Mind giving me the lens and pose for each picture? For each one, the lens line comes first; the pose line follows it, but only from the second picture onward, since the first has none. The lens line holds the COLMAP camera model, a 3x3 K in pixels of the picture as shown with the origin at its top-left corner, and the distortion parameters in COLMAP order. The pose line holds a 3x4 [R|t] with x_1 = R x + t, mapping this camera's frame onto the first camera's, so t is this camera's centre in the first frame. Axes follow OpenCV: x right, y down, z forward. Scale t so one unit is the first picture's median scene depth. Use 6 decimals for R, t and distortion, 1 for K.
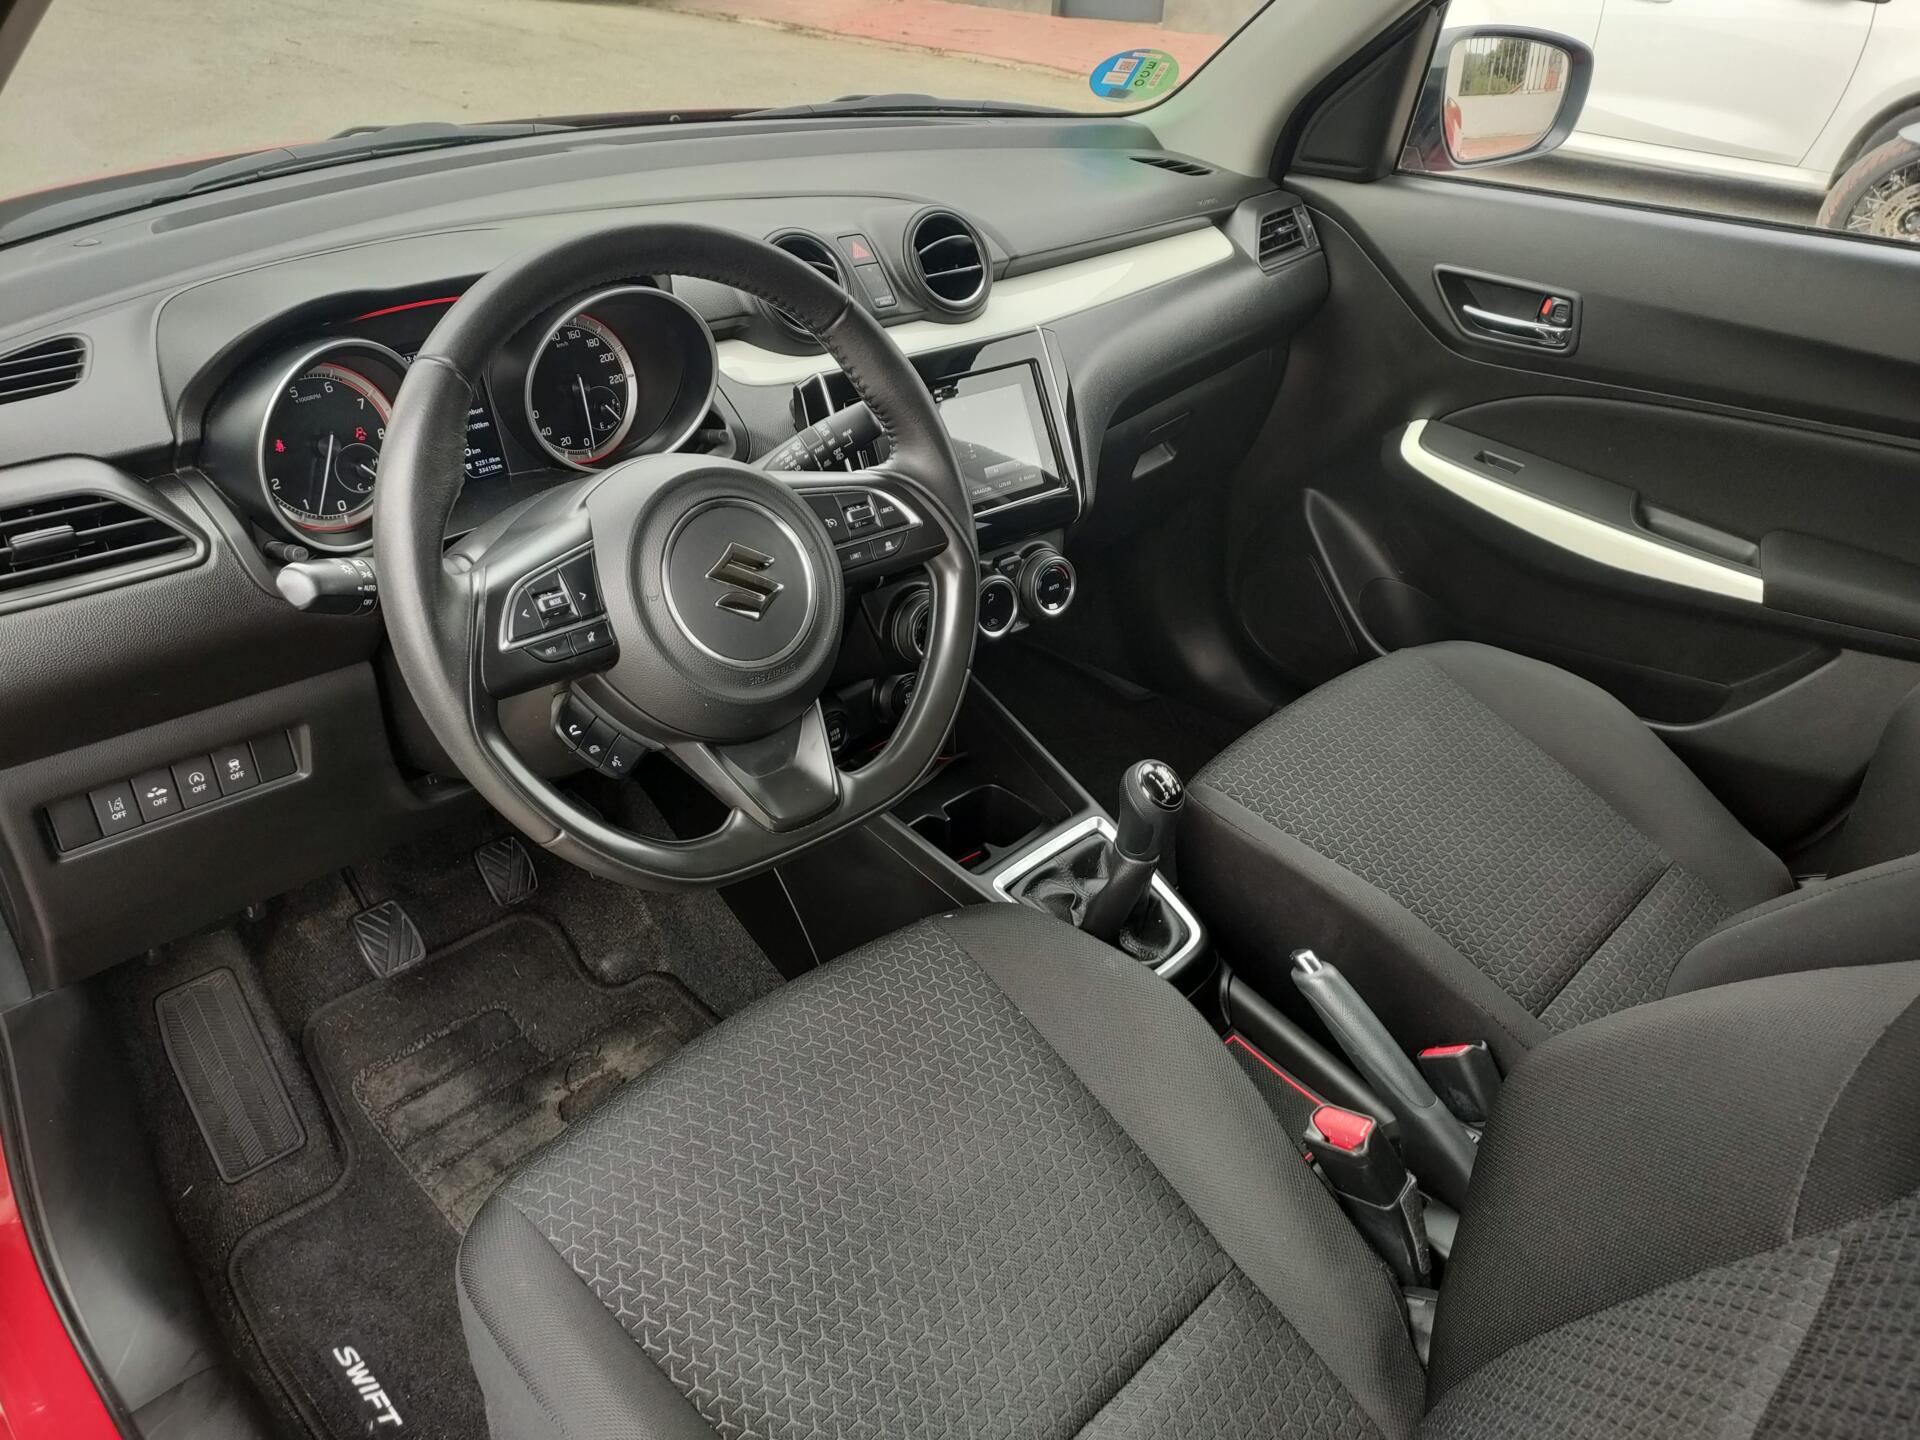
lens RADIAL K [[1332.3, 0, 960.0], [0, 1332.3, 720.0], [0, 0, 1]] dist [-0.001495, -0.001004]
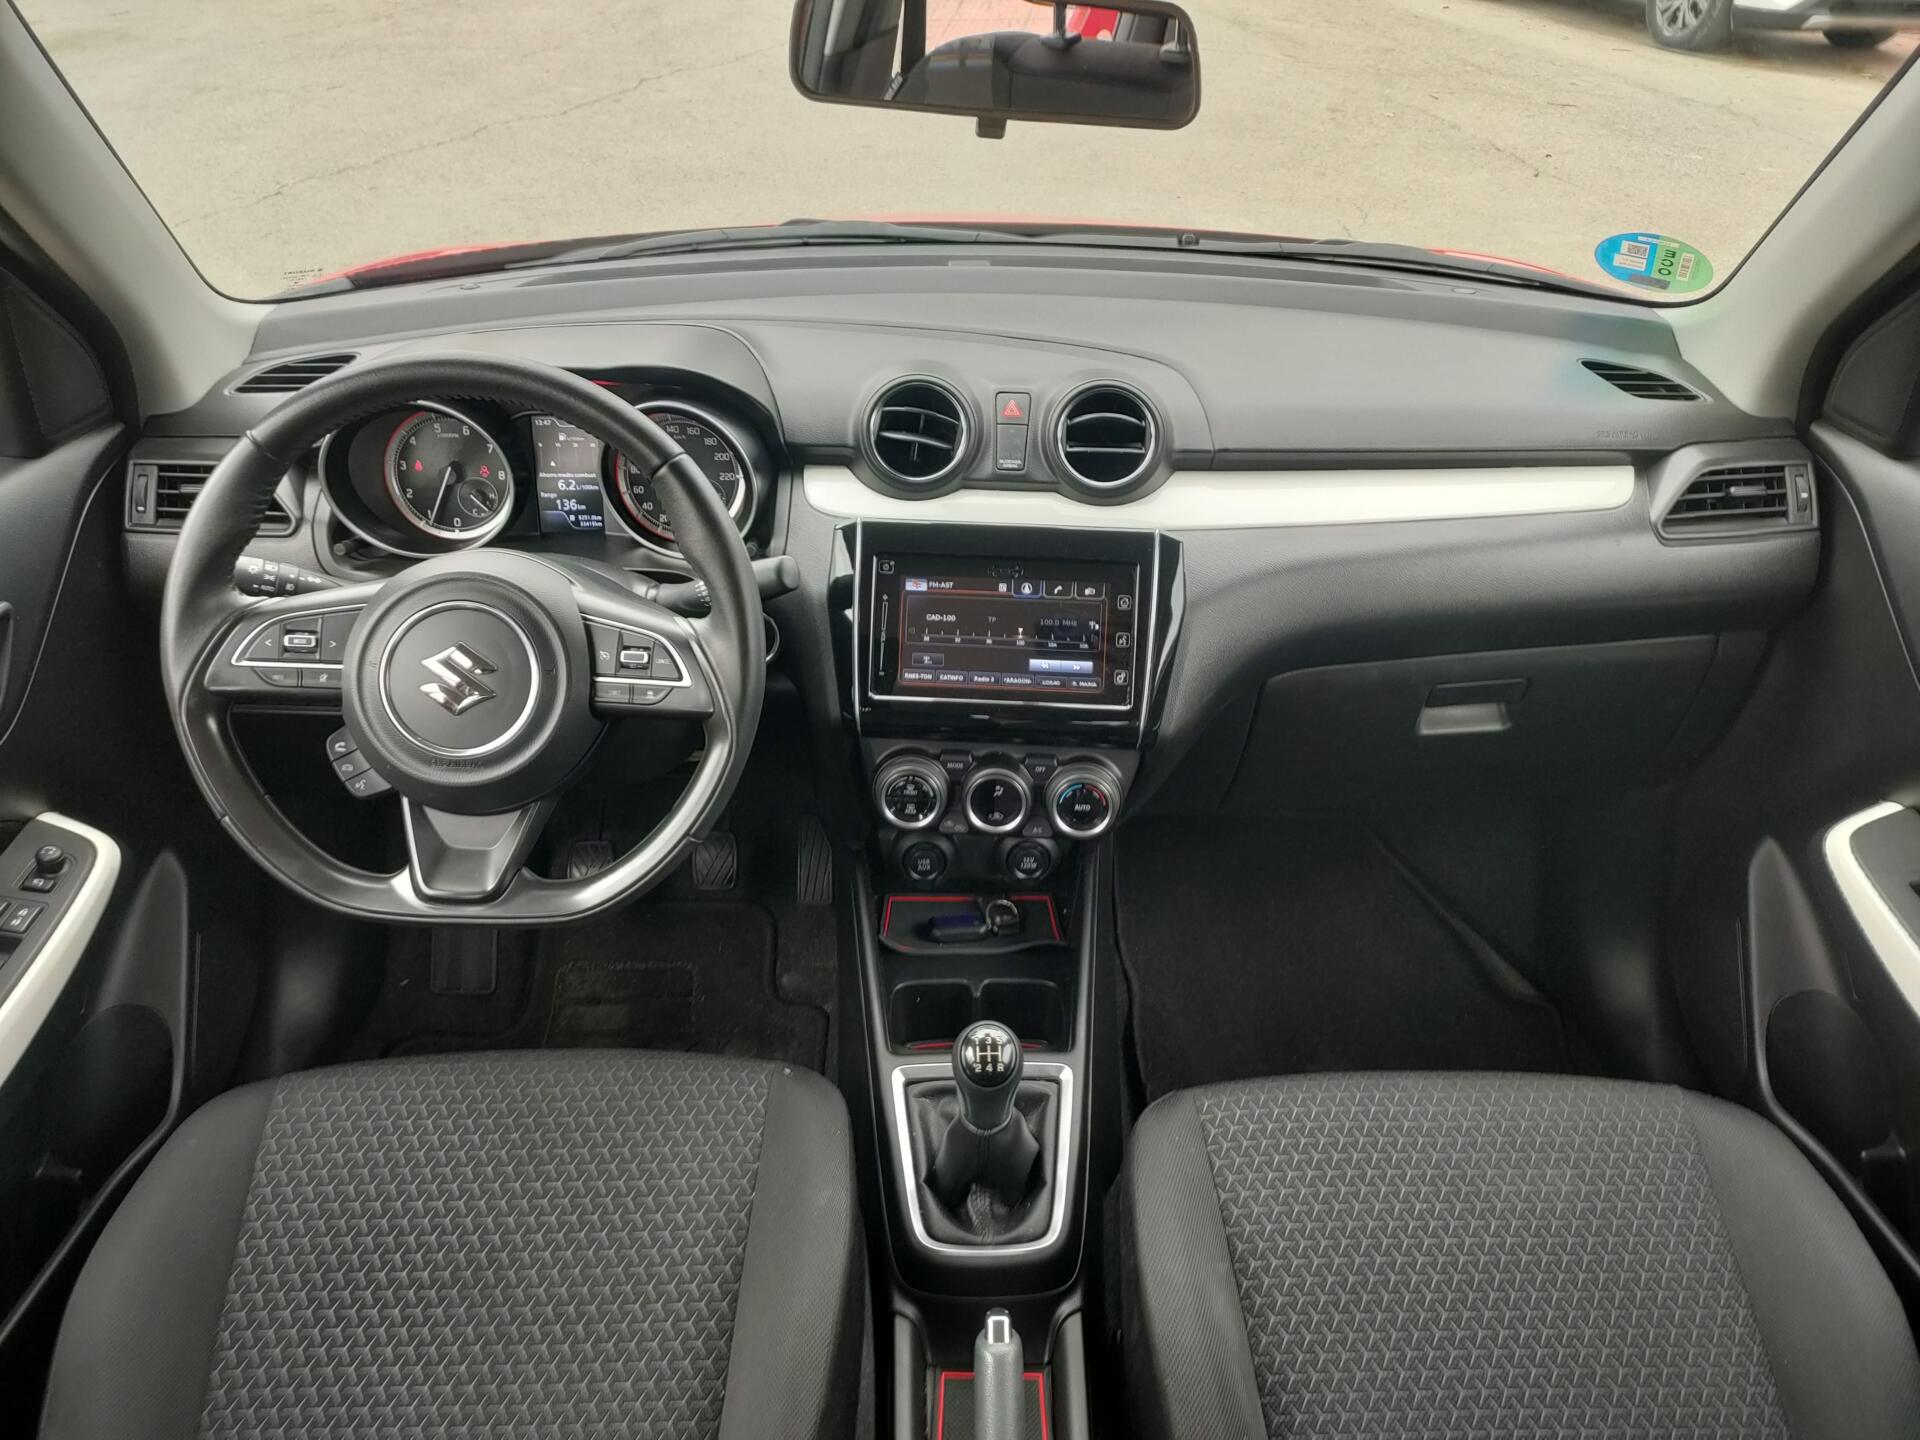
lens RADIAL K [[1332.3, 0, 960.0], [0, 1332.3, 720.0], [0, 0, 1]] dist [-0.001495, -0.001004]
pose [[0.733494, 0.339951, -0.588575, 0.478506], [-0.360230, 0.928750, 0.087504, -0.187481], [0.576386, 0.147839, 0.803693, 0.204427]]
